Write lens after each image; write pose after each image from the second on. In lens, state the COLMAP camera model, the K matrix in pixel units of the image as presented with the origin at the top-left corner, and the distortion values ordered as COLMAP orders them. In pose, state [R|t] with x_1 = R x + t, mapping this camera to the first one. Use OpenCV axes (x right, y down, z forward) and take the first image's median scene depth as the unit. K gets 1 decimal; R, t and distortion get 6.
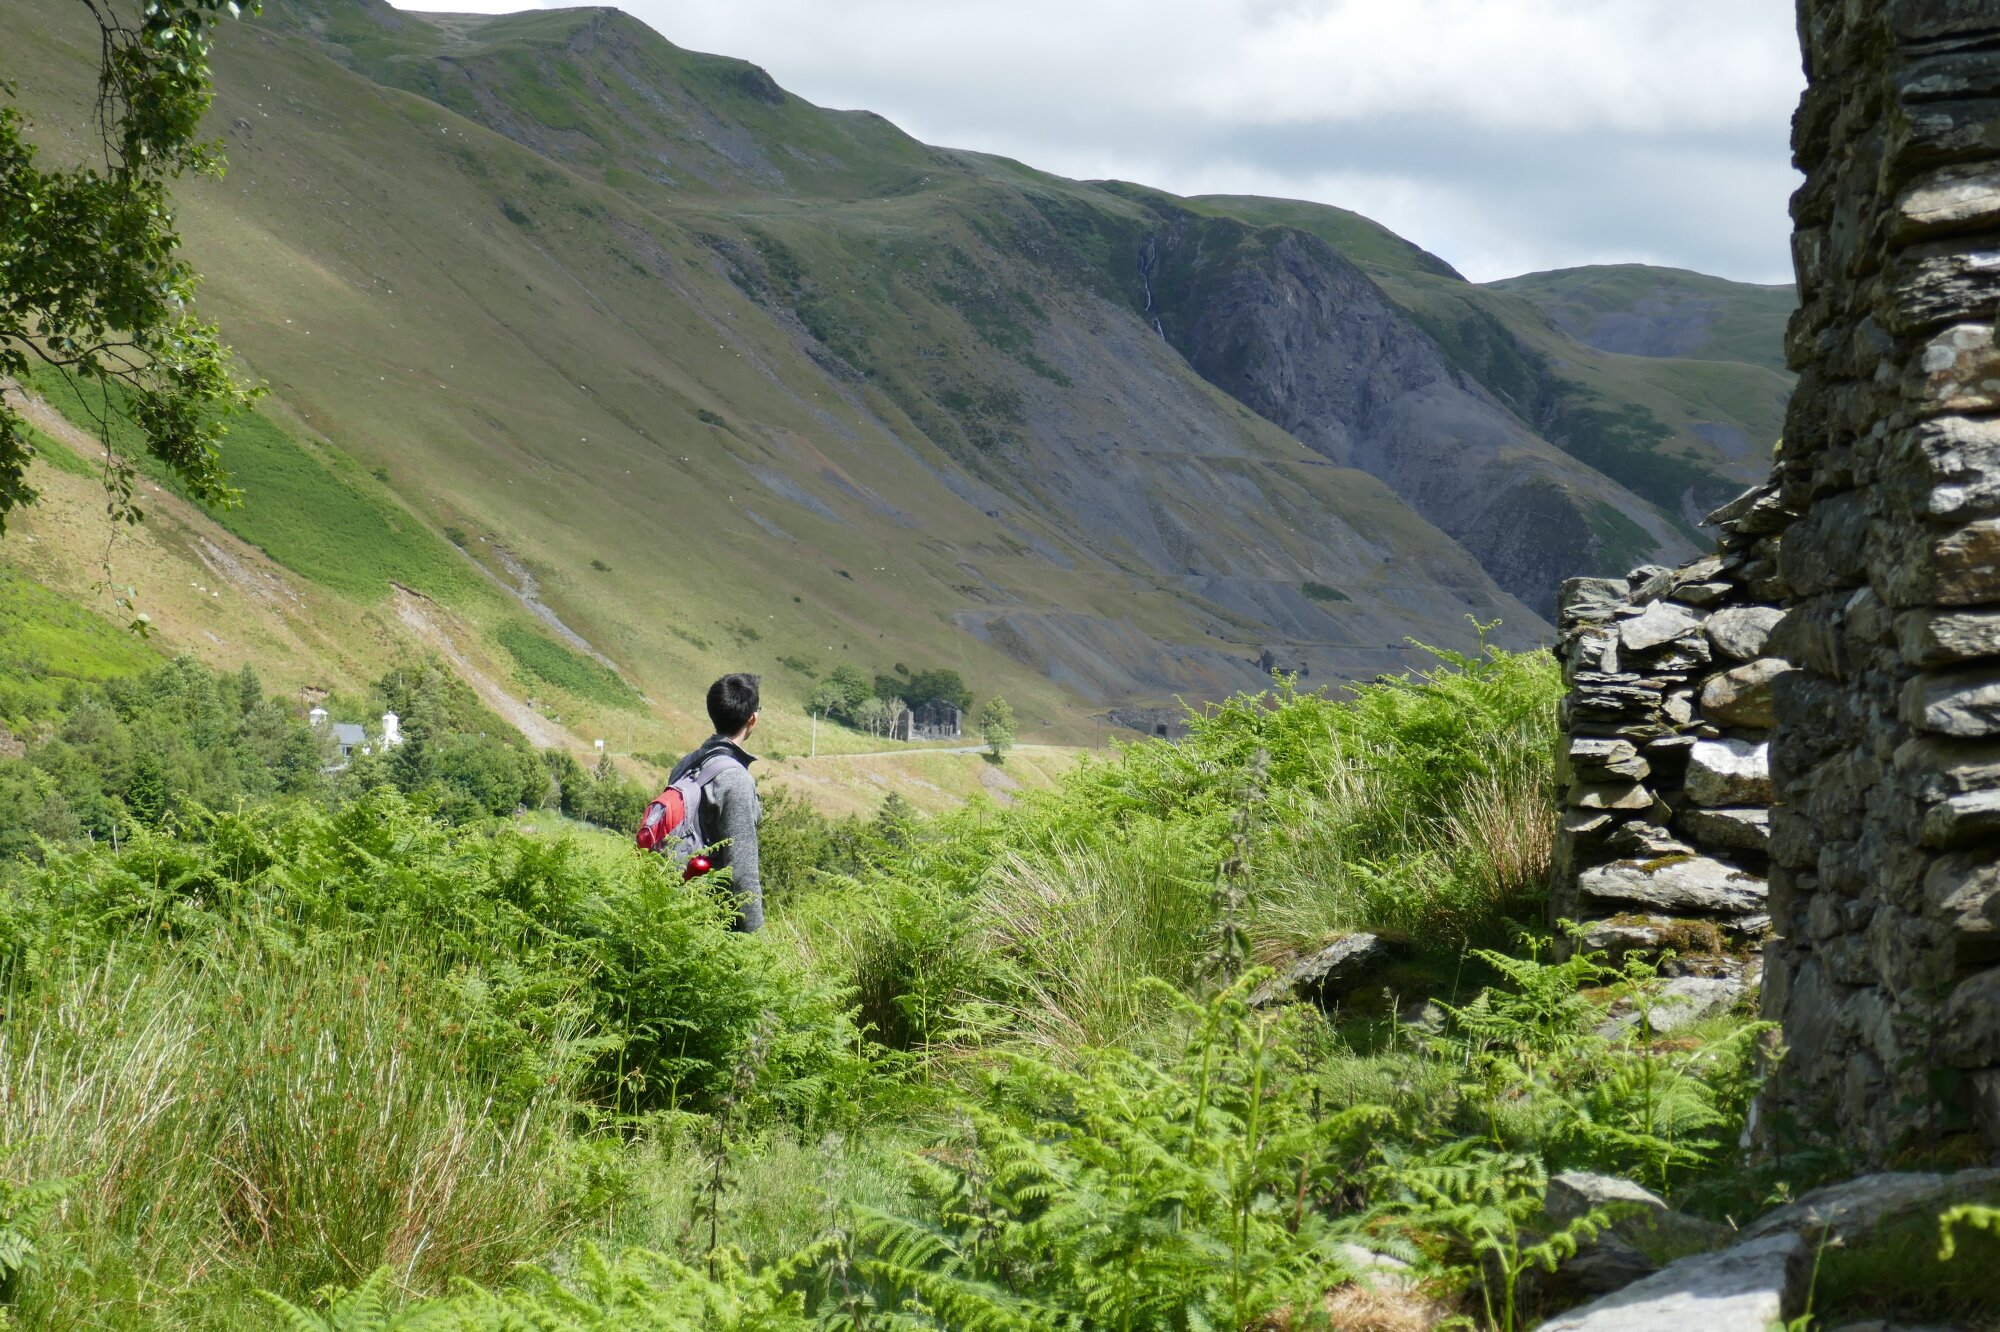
lens RADIAL K [[3407.0, 0, 992.0], [0, 3407.0, 665.2], [0, 0, 1]] dist [0.014642, 0.000000]
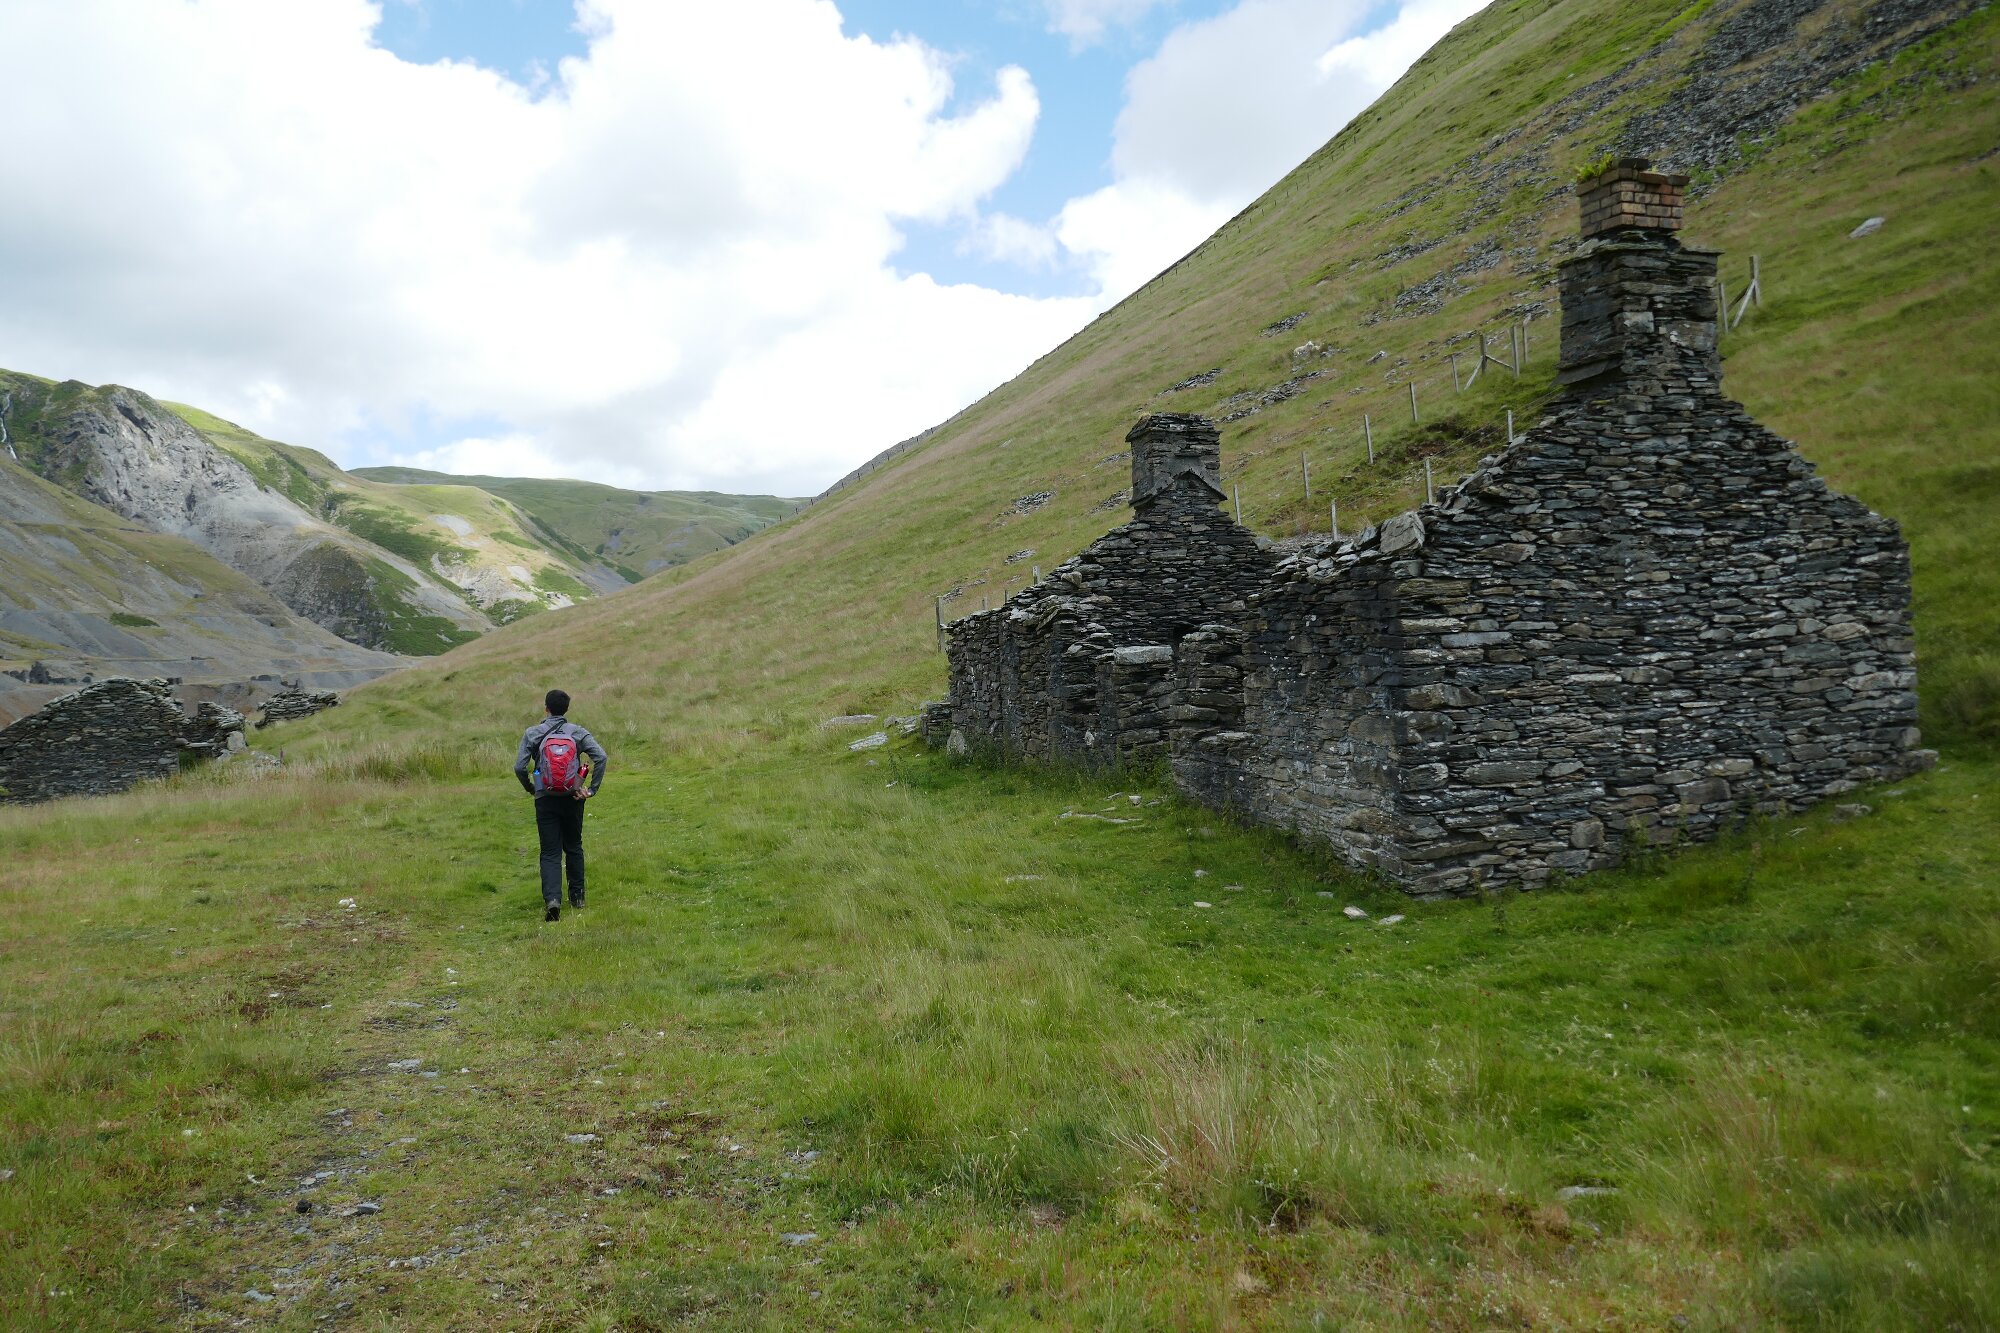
lens RADIAL K [[1428.3, 0, 997.8], [0, 1428.3, 667.5], [0, 0, 1]] dist [-0.023103, 0.004803]
pose [[0.832669, -0.088108, 0.546717, 0.076021], [0.093923, 0.995428, 0.017374, 0.015004], [-0.545748, 0.036883, 0.837137, 0.410704]]
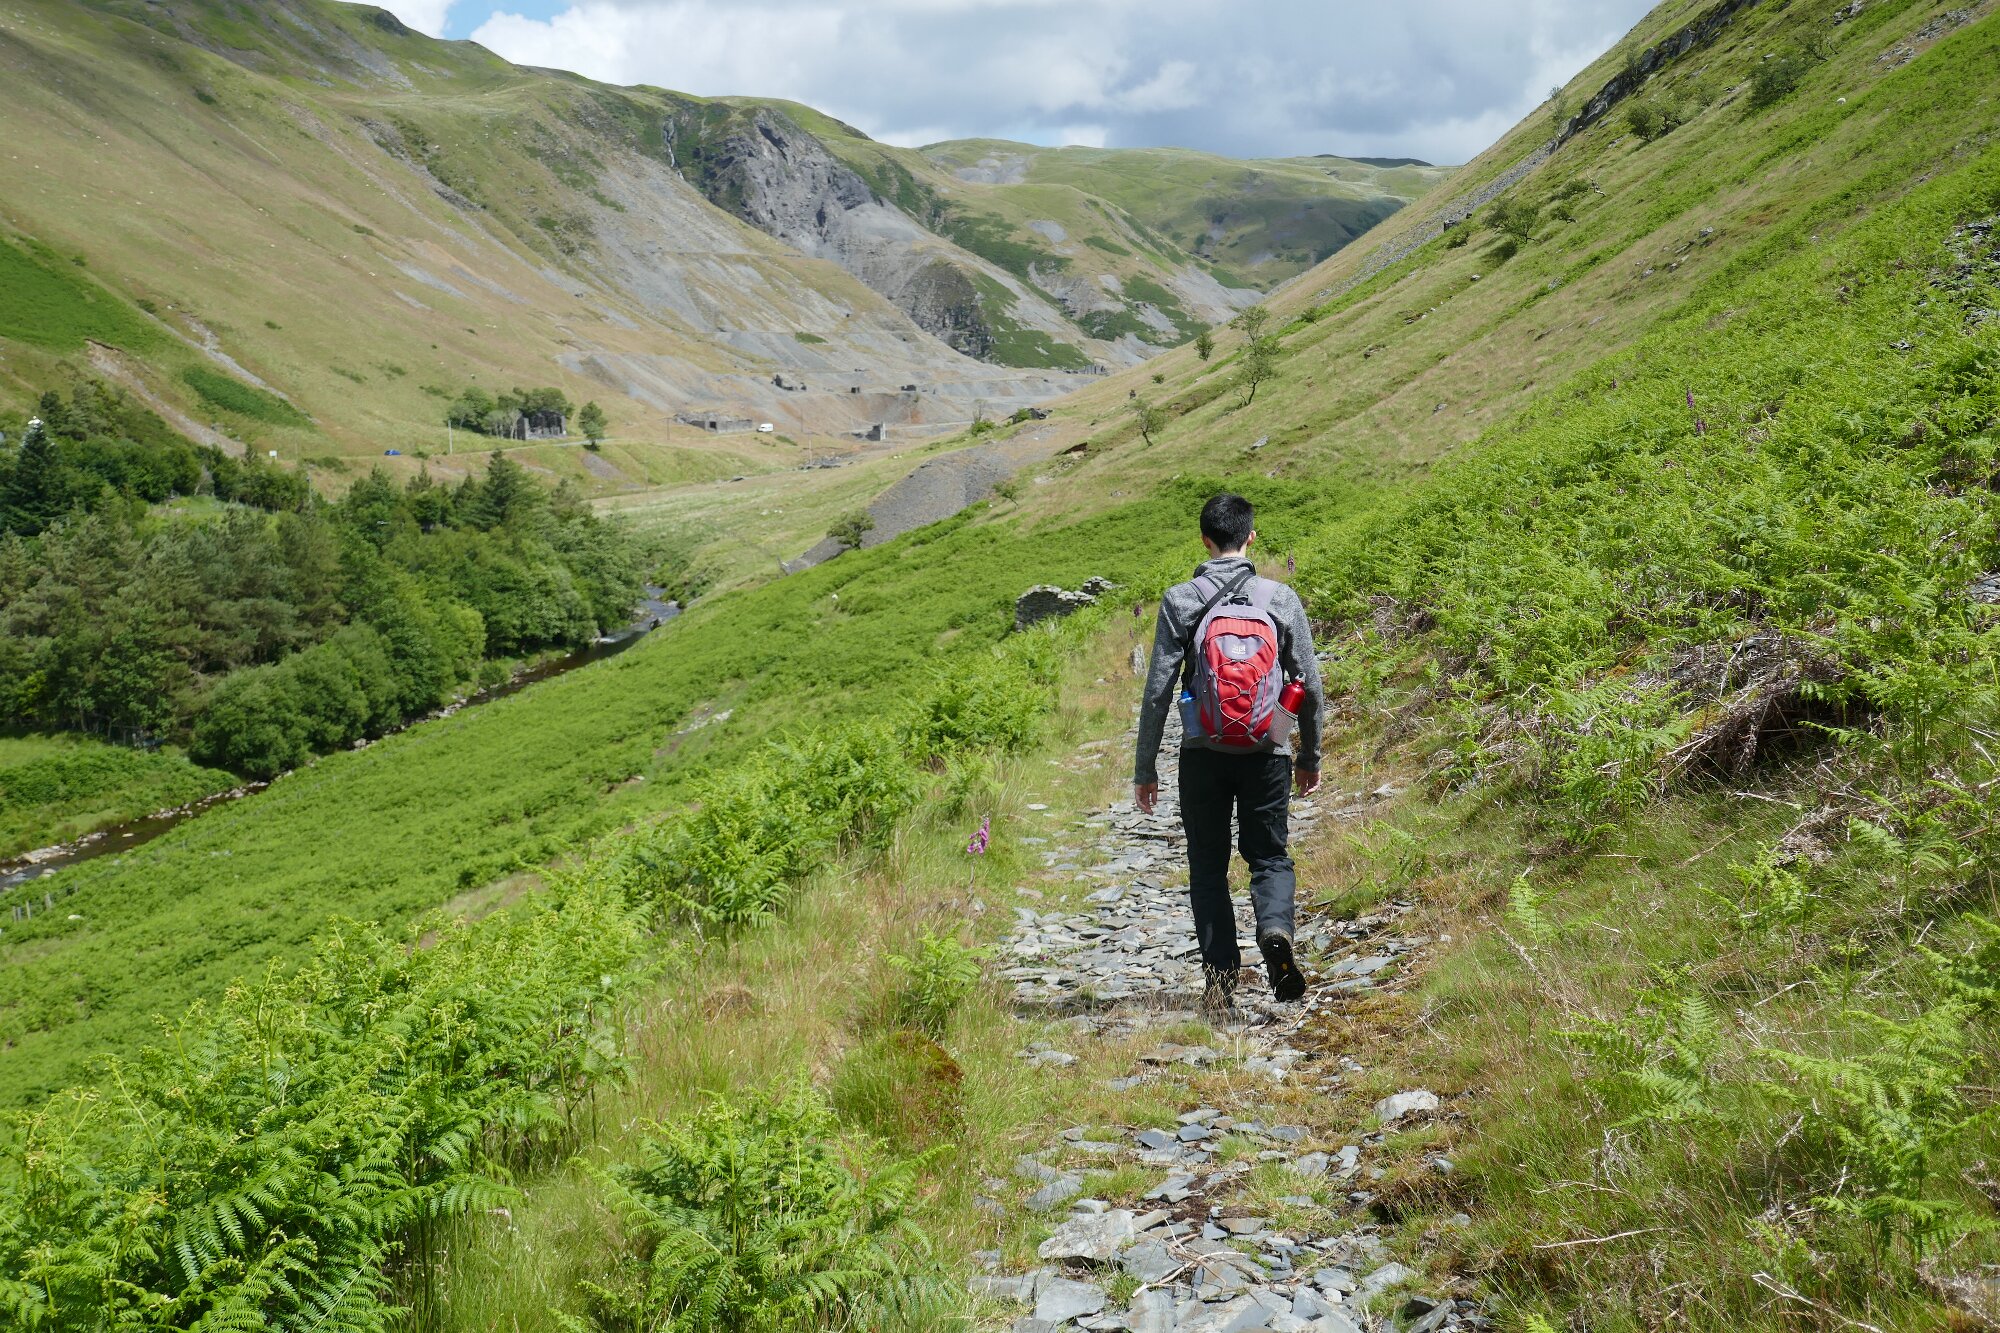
lens RADIAL K [[2008.6, 0, 1000.2], [0, 2008.6, 662.4], [0, 0, 1]] dist [-0.006907, 0.000000]
pose [[0.977697, -0.100592, 0.184364, 0.001921], [0.077403, 0.988627, 0.128939, 0.012216], [-0.195238, -0.111793, 0.974364, 0.103785]]
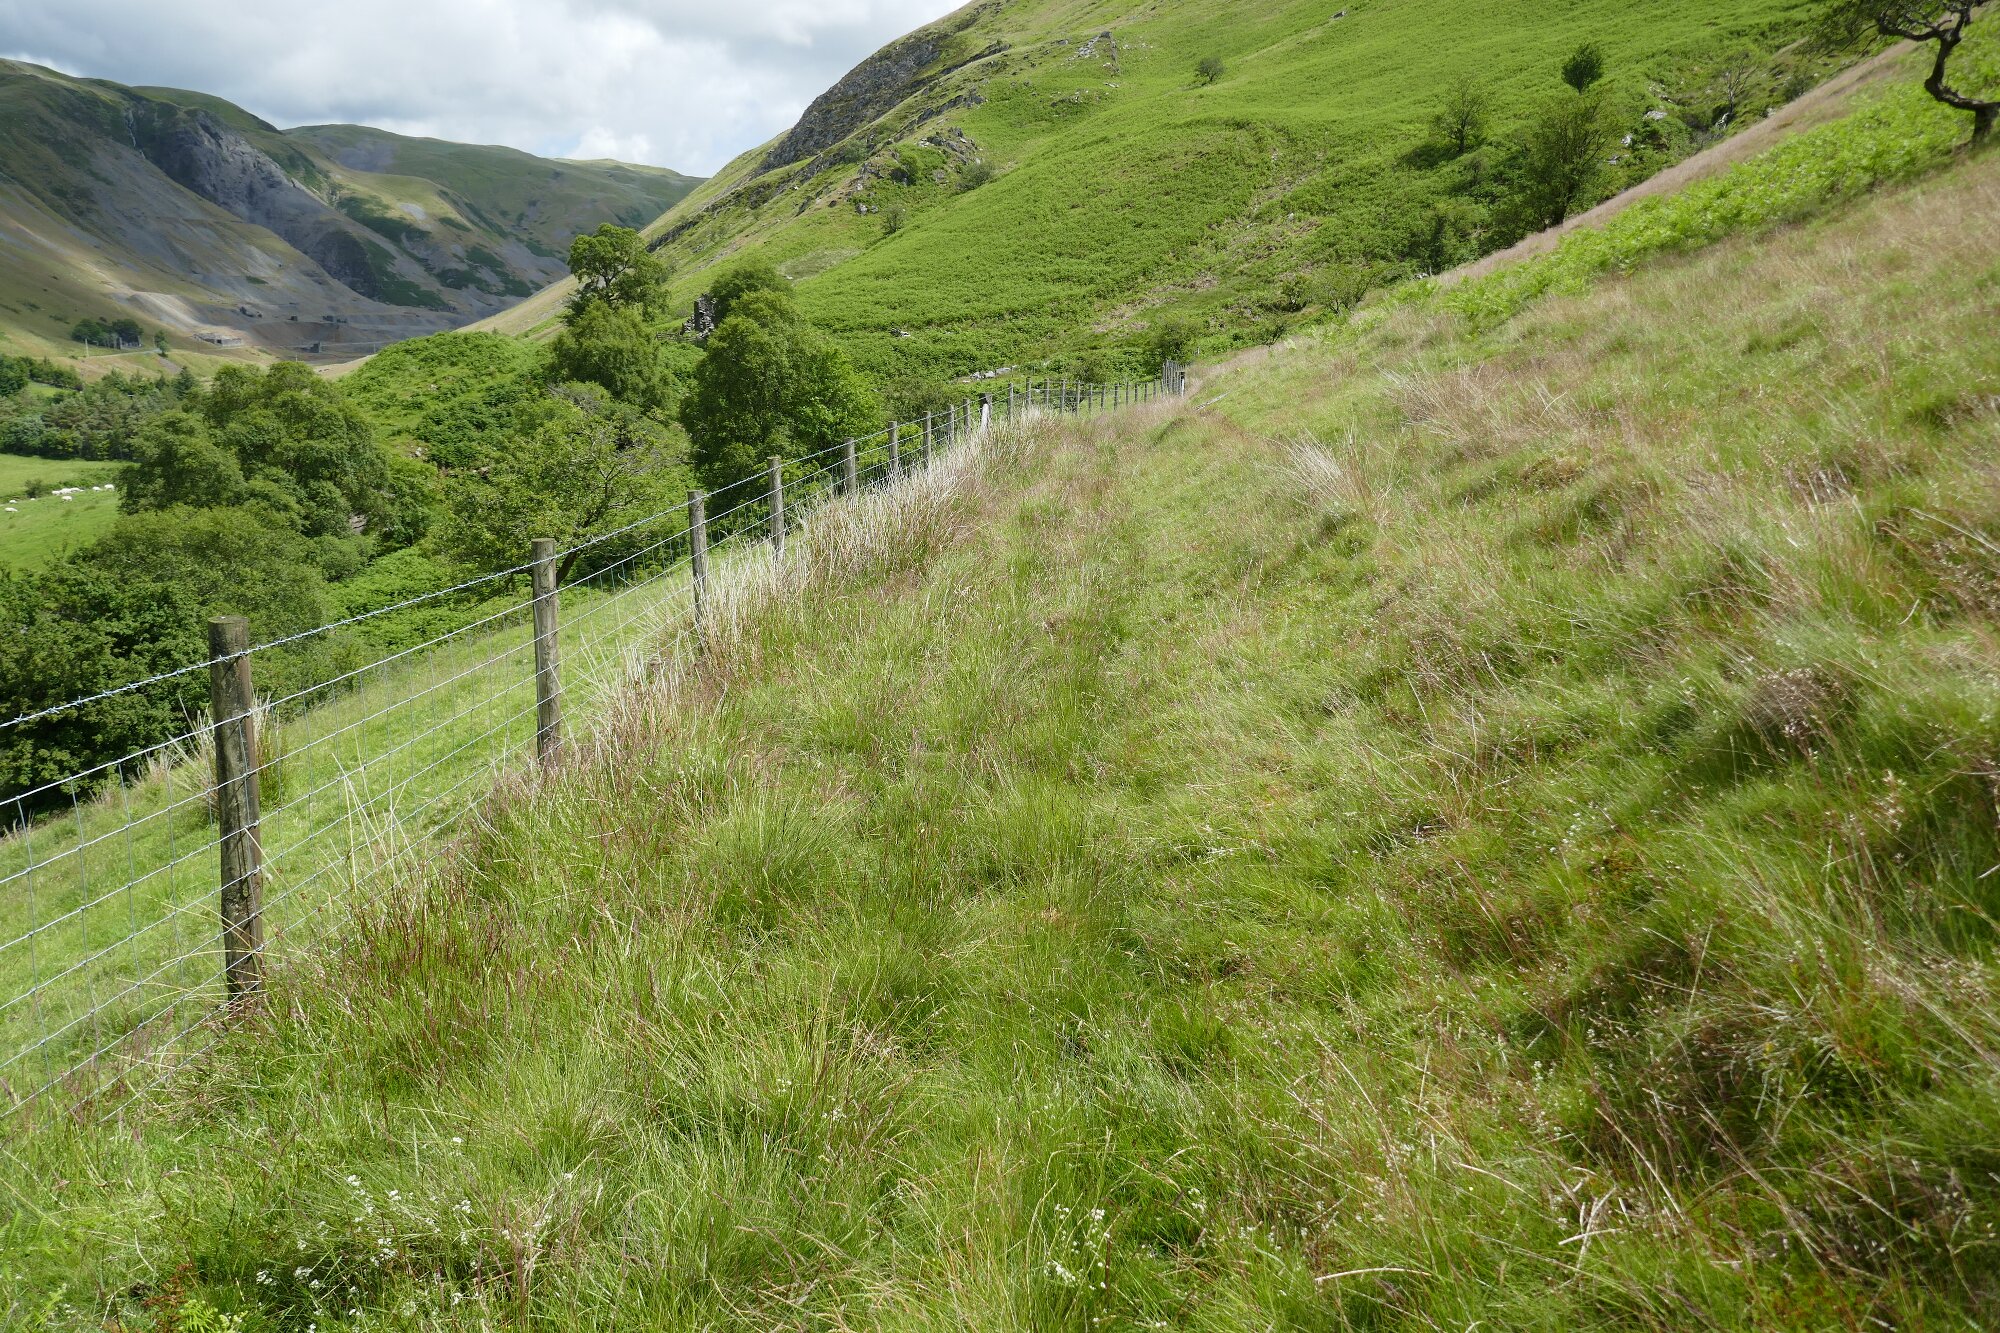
lens RADIAL K [[1428.3, 0, 991.0], [0, 1428.3, 671.2], [0, 0, 1]] dist [-0.023103, 0.004803]
pose [[0.826380, -0.155966, 0.541083, -0.054886], [0.015394, 0.966776, 0.255161, -0.002431], [-0.562903, -0.202530, 0.801325, -0.126964]]
